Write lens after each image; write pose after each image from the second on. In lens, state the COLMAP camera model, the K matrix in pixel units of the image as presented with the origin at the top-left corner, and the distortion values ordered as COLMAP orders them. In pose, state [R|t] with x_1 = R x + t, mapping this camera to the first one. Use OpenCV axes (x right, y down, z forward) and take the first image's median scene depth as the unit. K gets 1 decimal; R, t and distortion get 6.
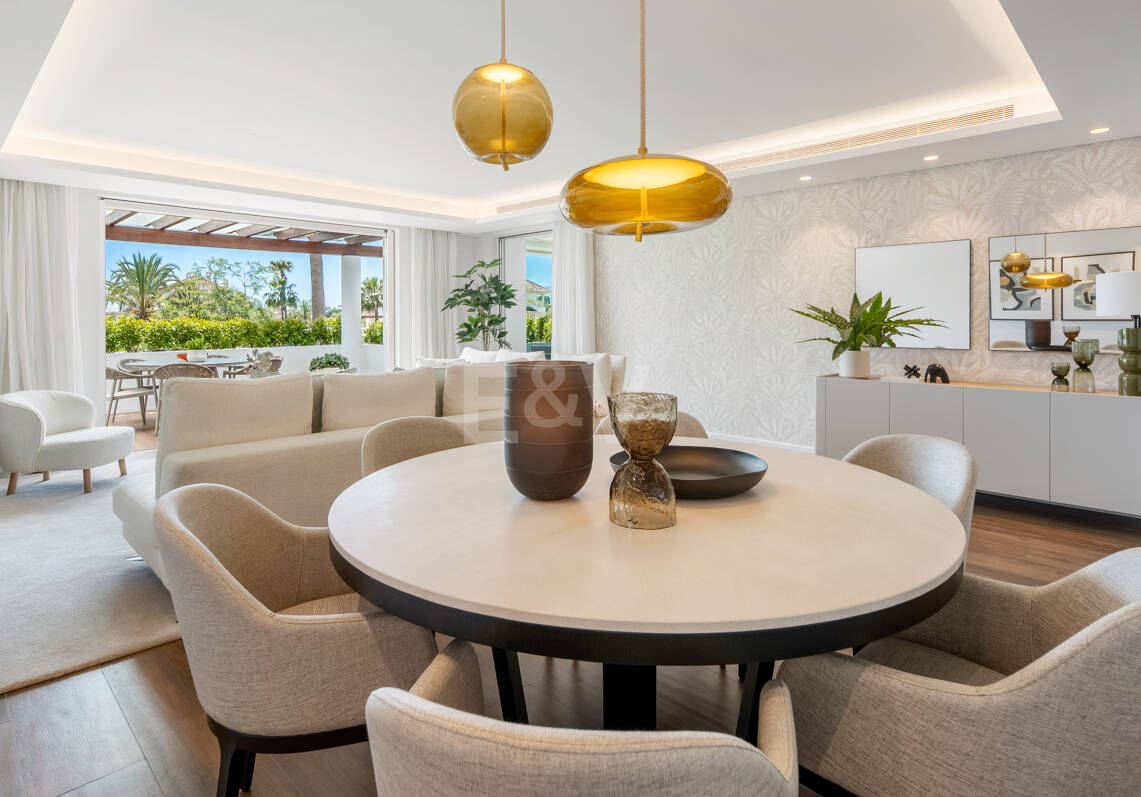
lens RADIAL K [[622.5, 0, 569.0], [0, 622.5, 330.7], [0, 0, 1]] dist [0.000342, -0.000462]
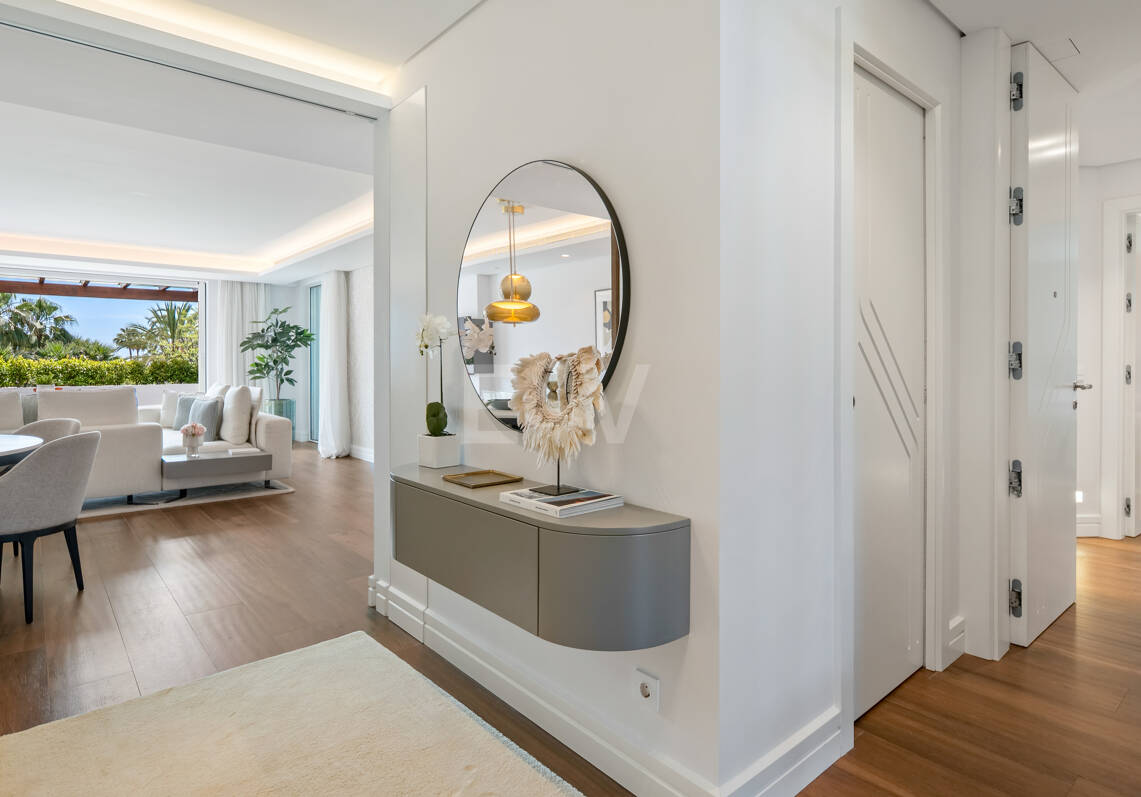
lens RADIAL K [[627.7, 0, 558.0], [0, 627.7, 364.7], [0, 0, 1]] dist [0.000758, 0.001454]
pose [[0.994781, 0.001637, -0.102020, 0.487888], [-0.003354, 0.999856, -0.016659, 0.008518], [0.101978, 0.016914, 0.994643, -0.088993]]
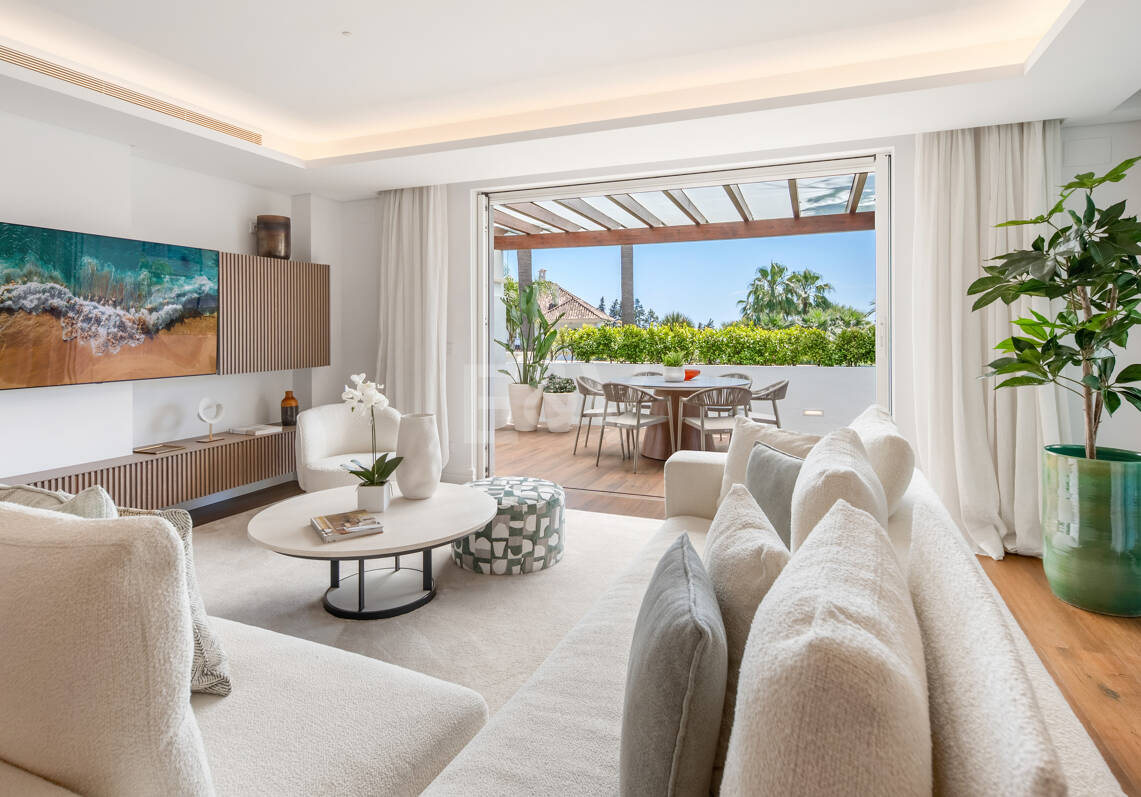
lens RADIAL K [[622.5, 0, 569.0], [0, 622.5, 330.7], [0, 0, 1]] dist [0.000342, -0.000462]
pose [[0.378345, 0.003650, -0.925657, 0.087912], [-0.015870, 0.999871, -0.002544, -0.011227], [0.925529, 0.015653, 0.378354, 0.571050]]
